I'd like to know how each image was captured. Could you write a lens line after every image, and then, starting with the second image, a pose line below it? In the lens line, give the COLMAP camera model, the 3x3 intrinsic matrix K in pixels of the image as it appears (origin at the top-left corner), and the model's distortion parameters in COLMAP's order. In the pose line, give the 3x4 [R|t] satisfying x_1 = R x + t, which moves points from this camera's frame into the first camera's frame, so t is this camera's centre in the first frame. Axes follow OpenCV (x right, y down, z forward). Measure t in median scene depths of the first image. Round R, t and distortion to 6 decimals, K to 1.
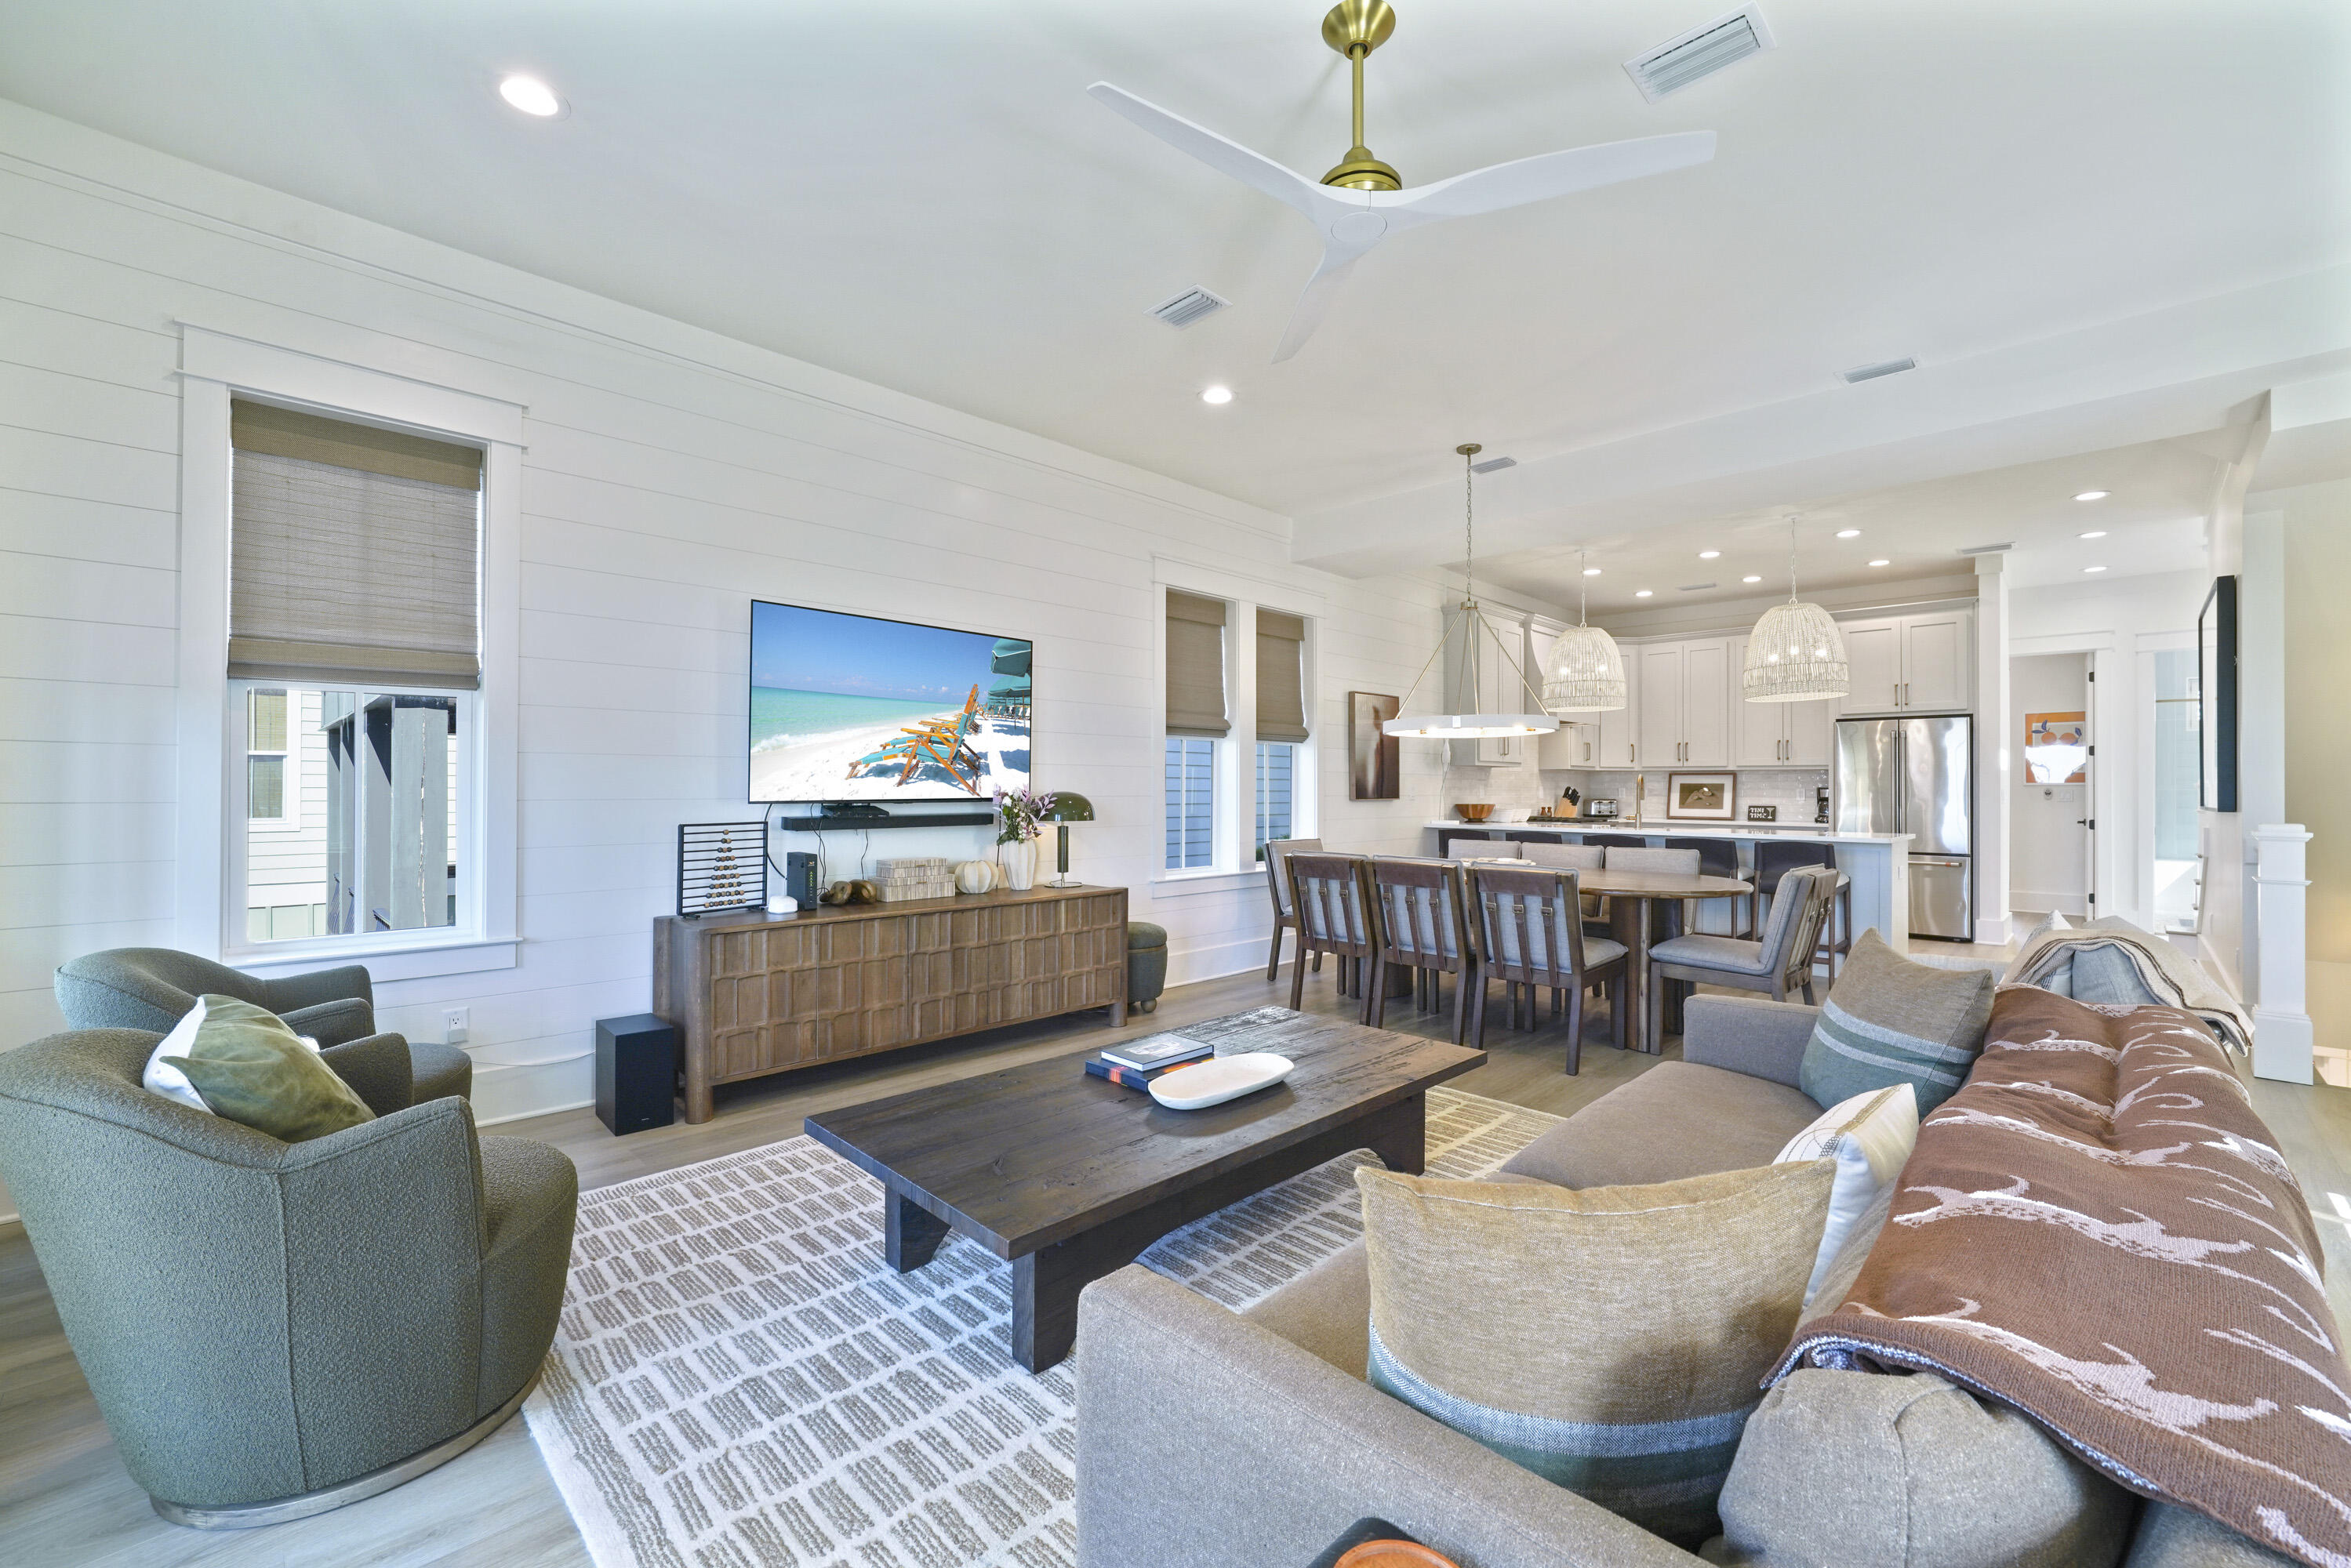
lens RADIAL K [[961.4, 0, 1183.3], [0, 961.4, 780.3], [0, 0, 1]] dist [-0.006472, 0.001483]
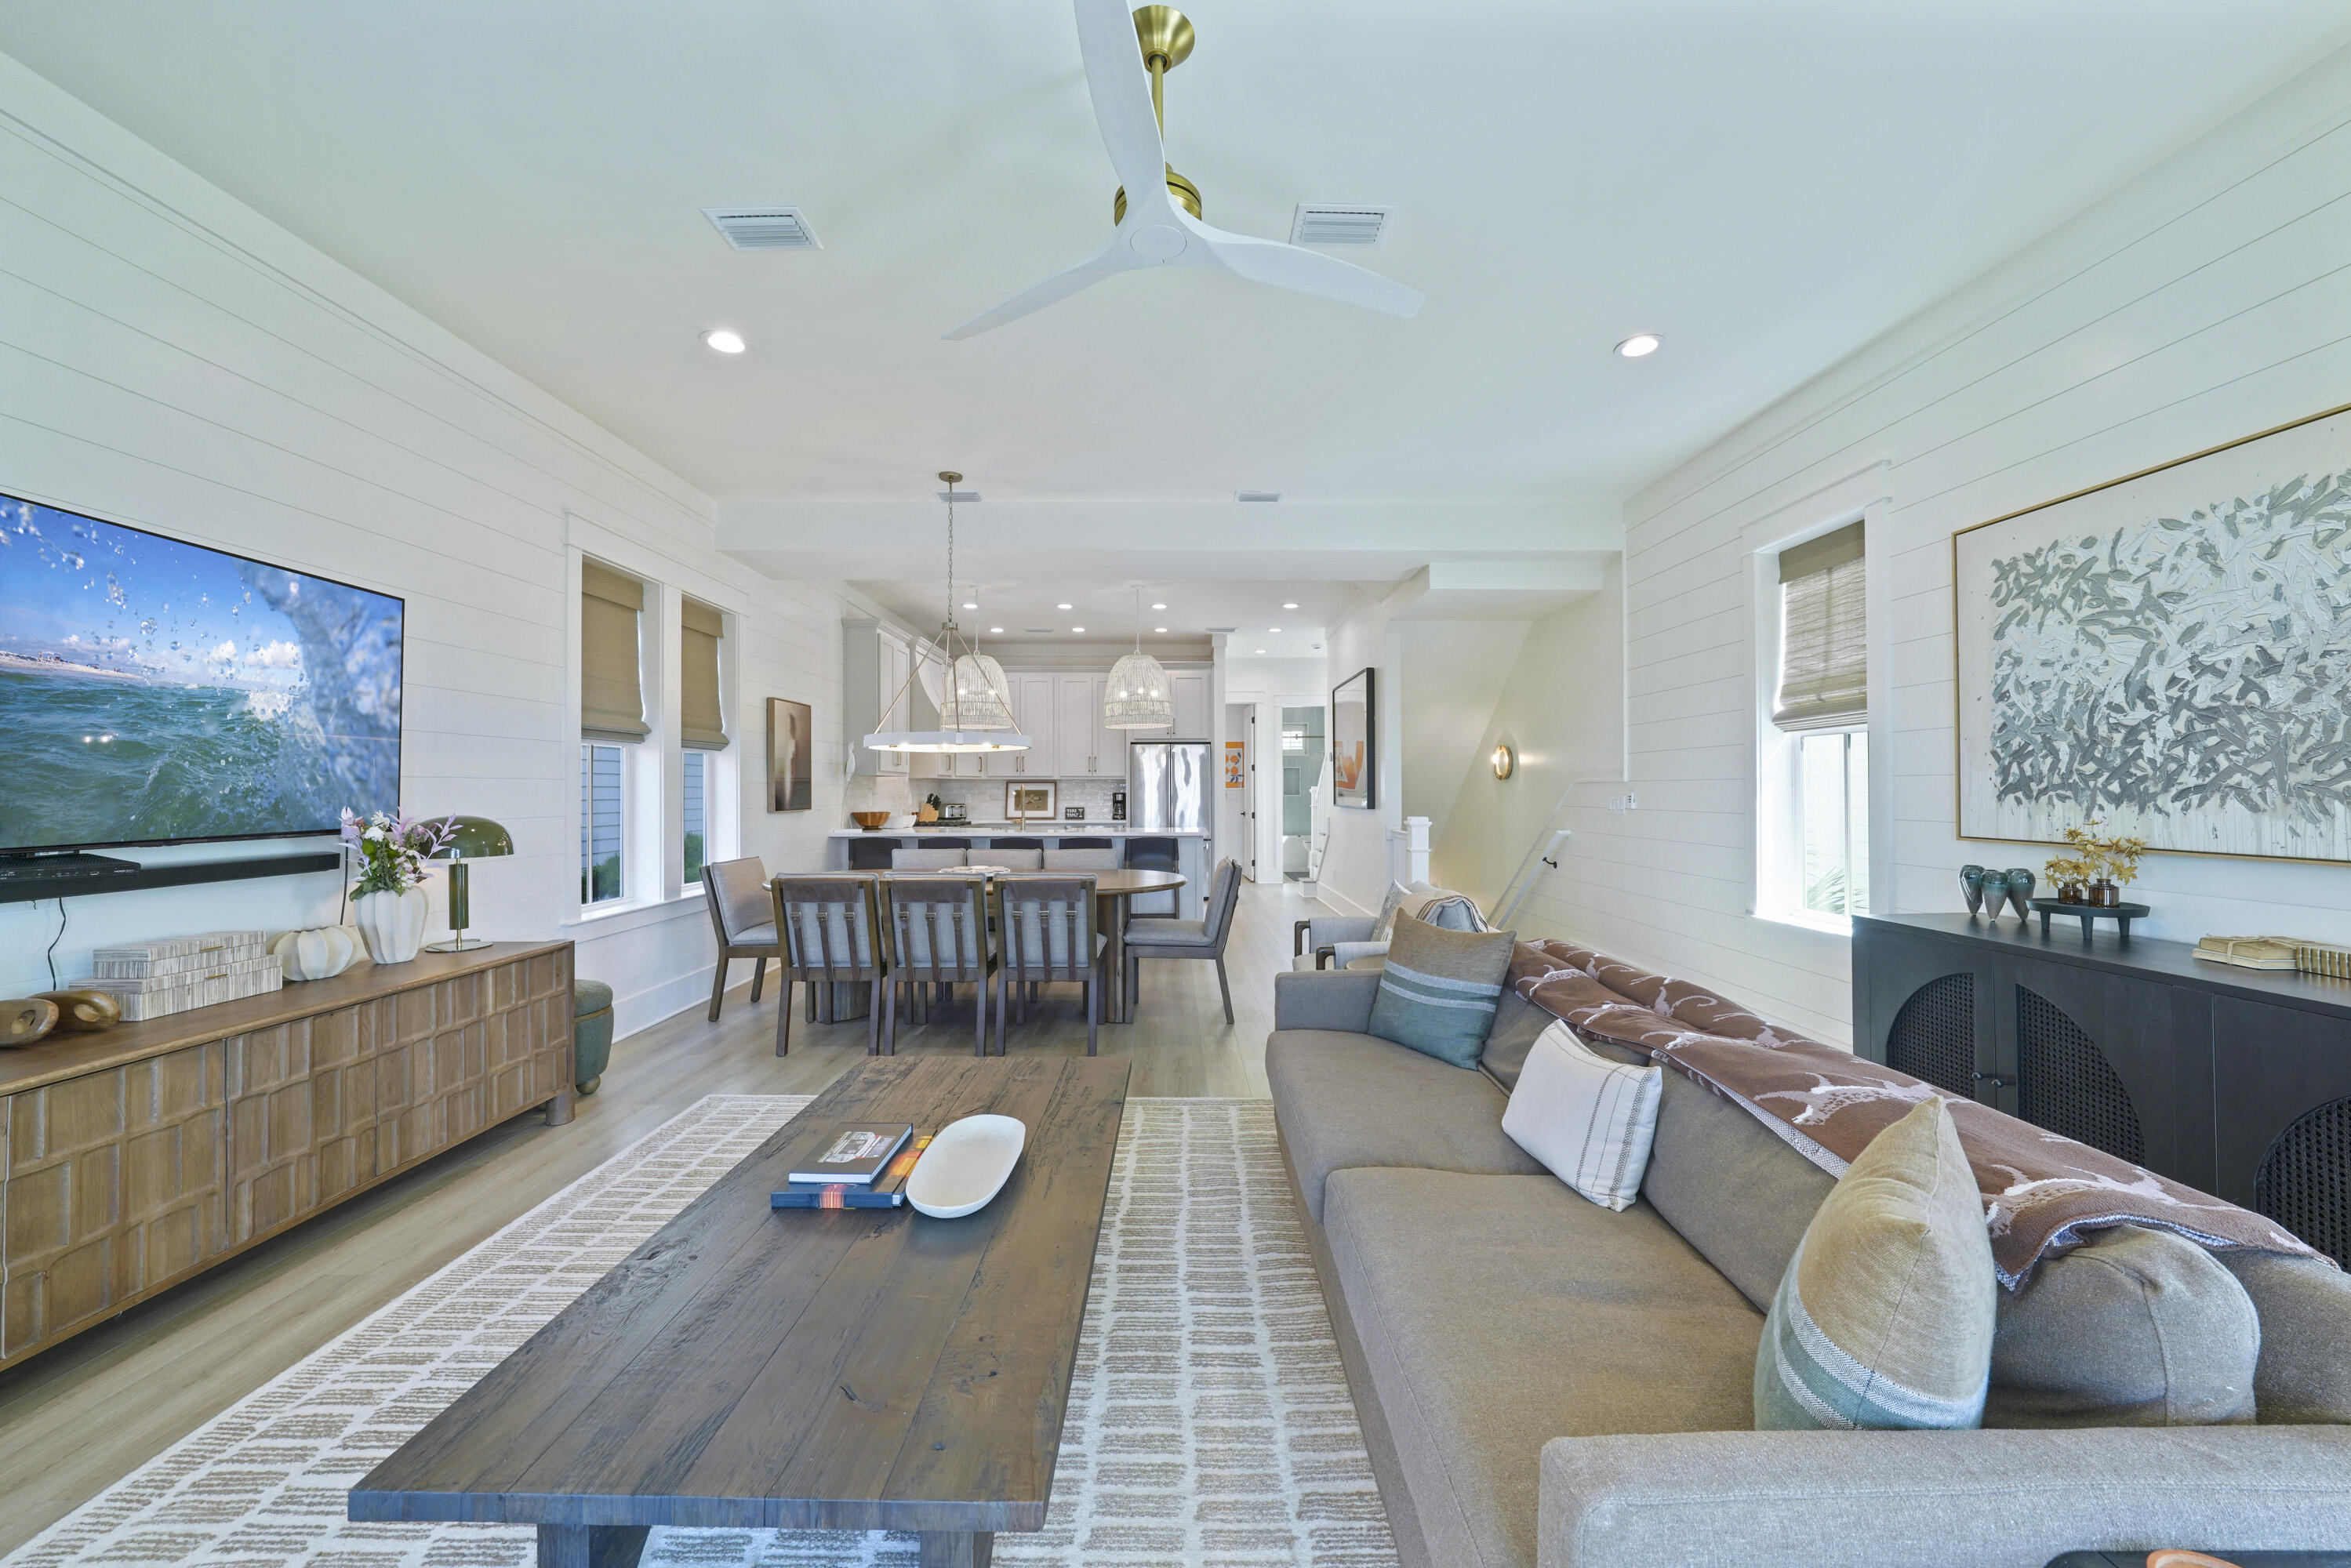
lens RADIAL K [[854.4, 0, 1182.5], [0, 854.4, 781.4], [0, 0, 1]] dist [-0.019824, 0.002785]
pose [[0.703351, 0.000259, 0.710842, -0.195268], [0.000163, 1.000000, -0.000526, -0.013851], [-0.710843, 0.000485, 0.703351, 0.180830]]
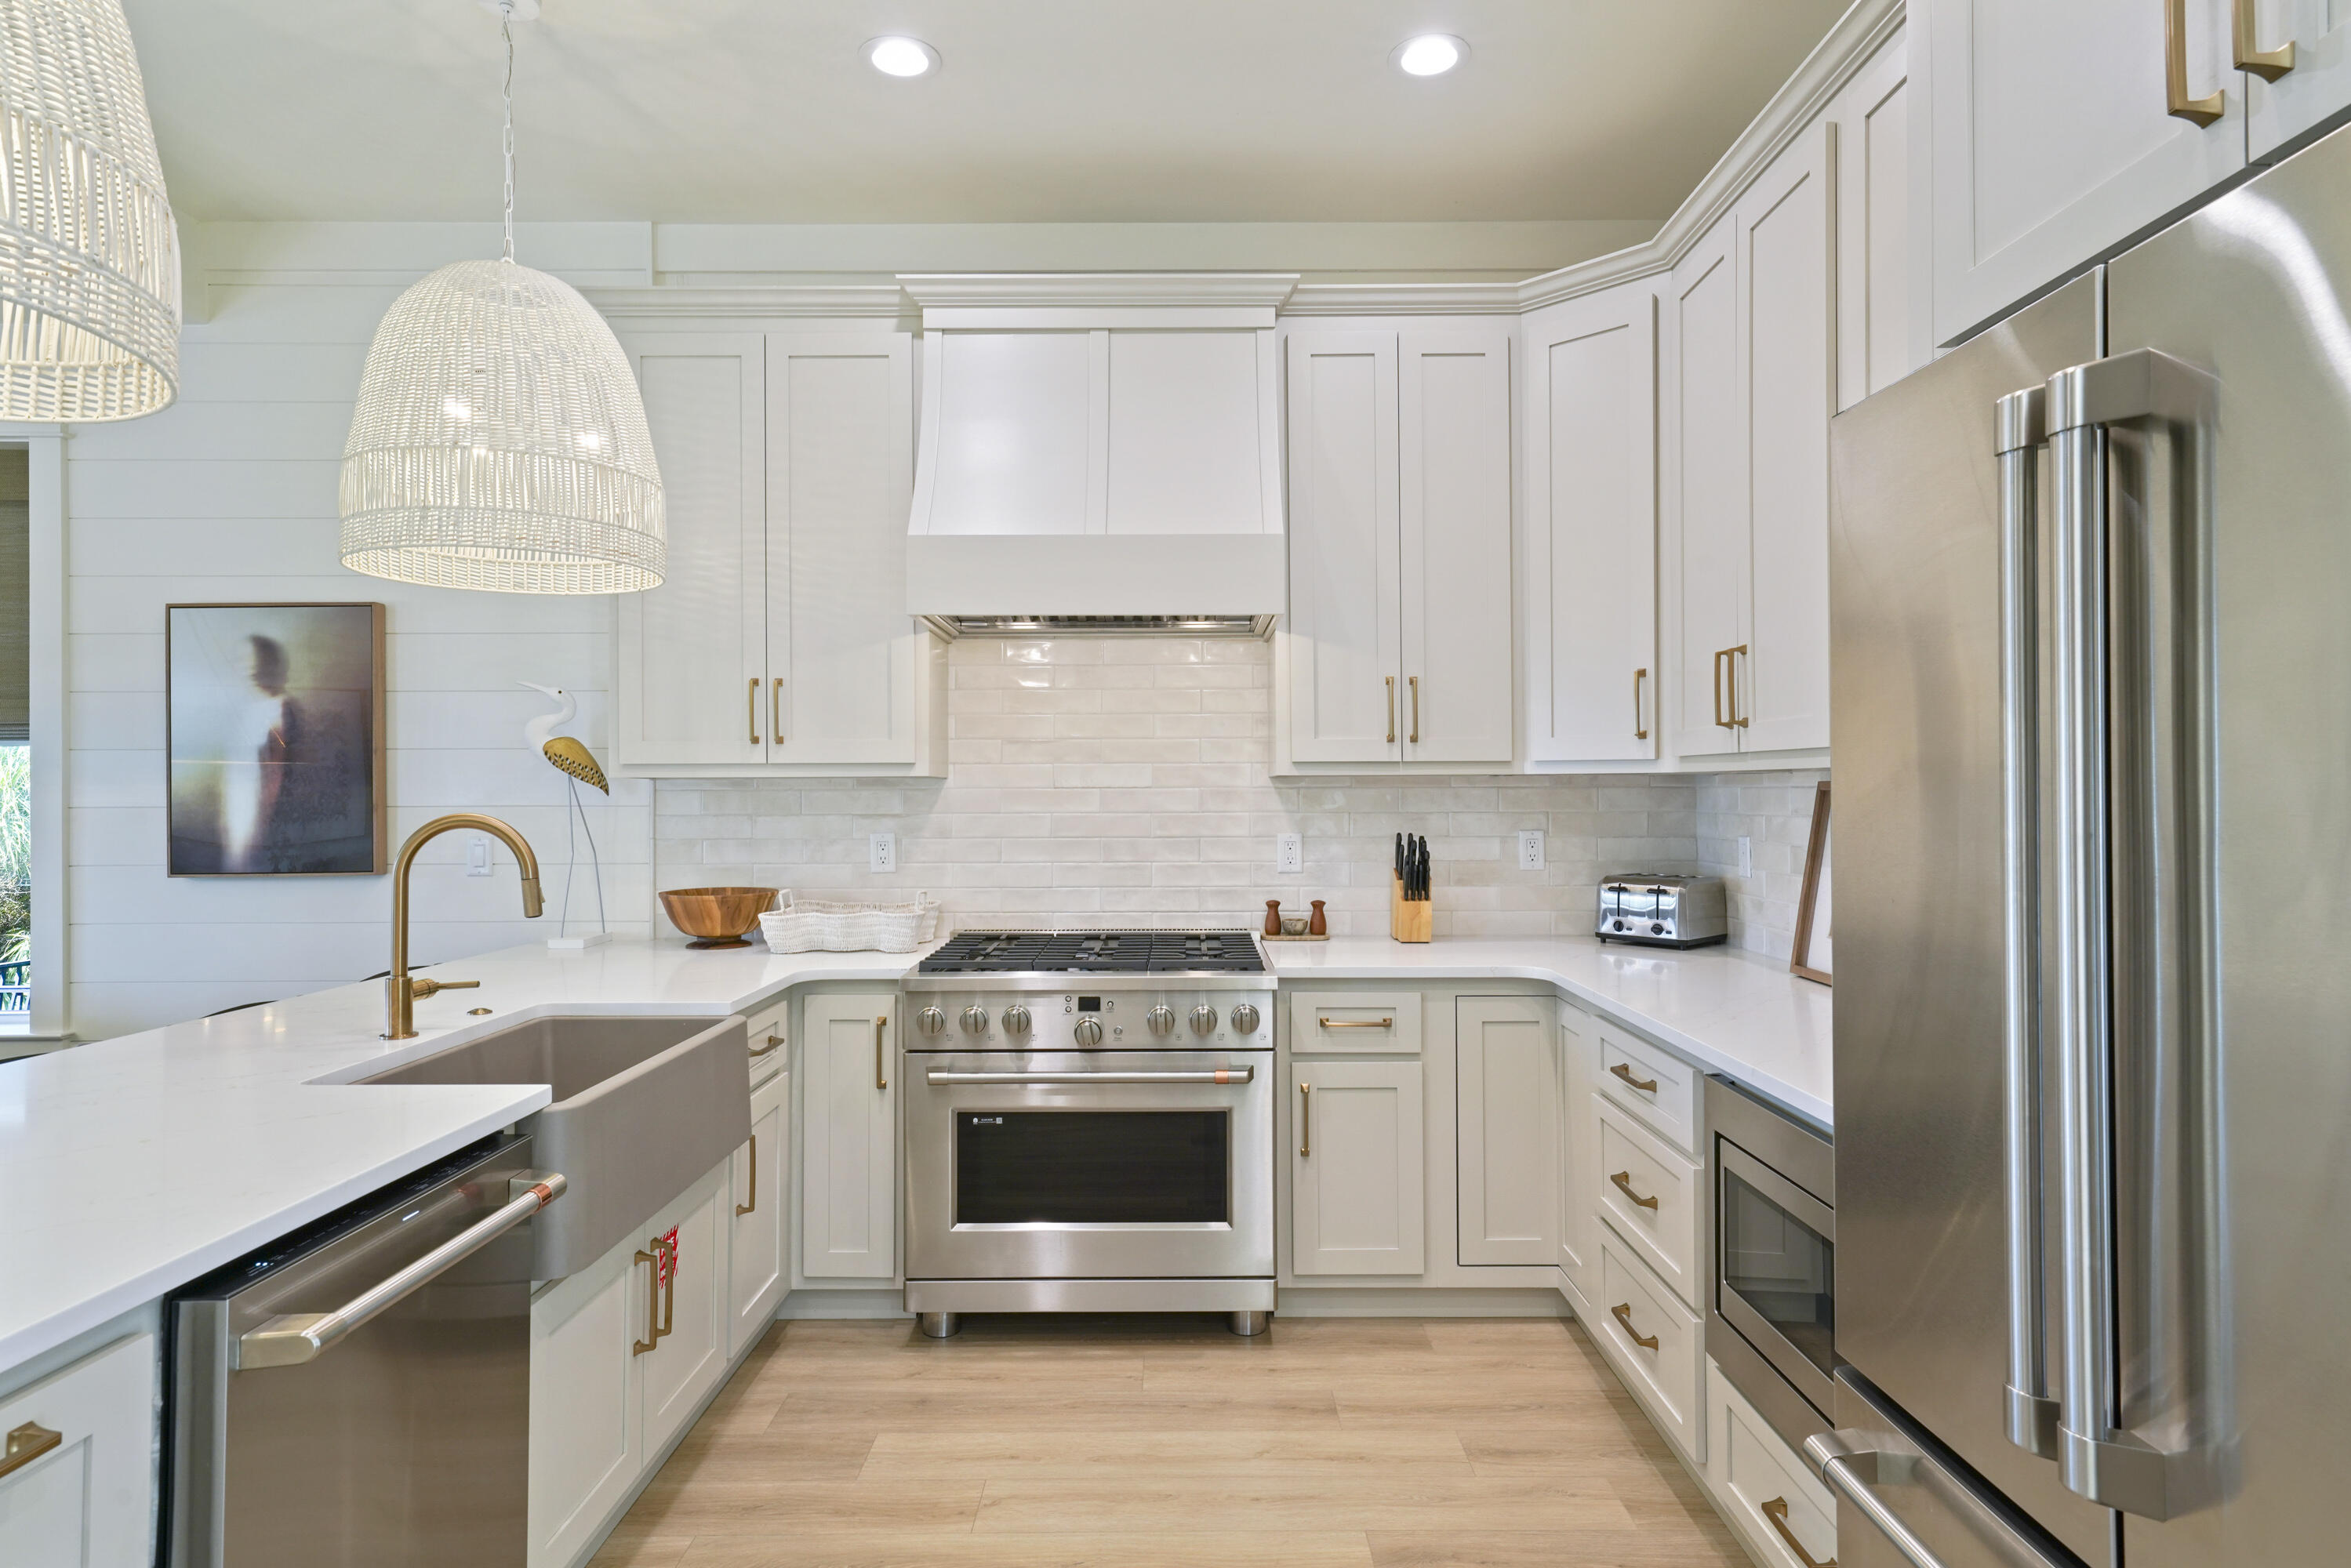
lens RADIAL K [[1305.6, 0, 1181.1], [0, 1305.6, 774.7], [0, 0, 1]] dist [0.003387, 0.000215]
pose [[0.700332, -0.013810, -0.713683, 1.233209], [0.012634, 0.999896, -0.006951, -0.017677], [0.713705, -0.004149, 0.700434, 1.315205]]
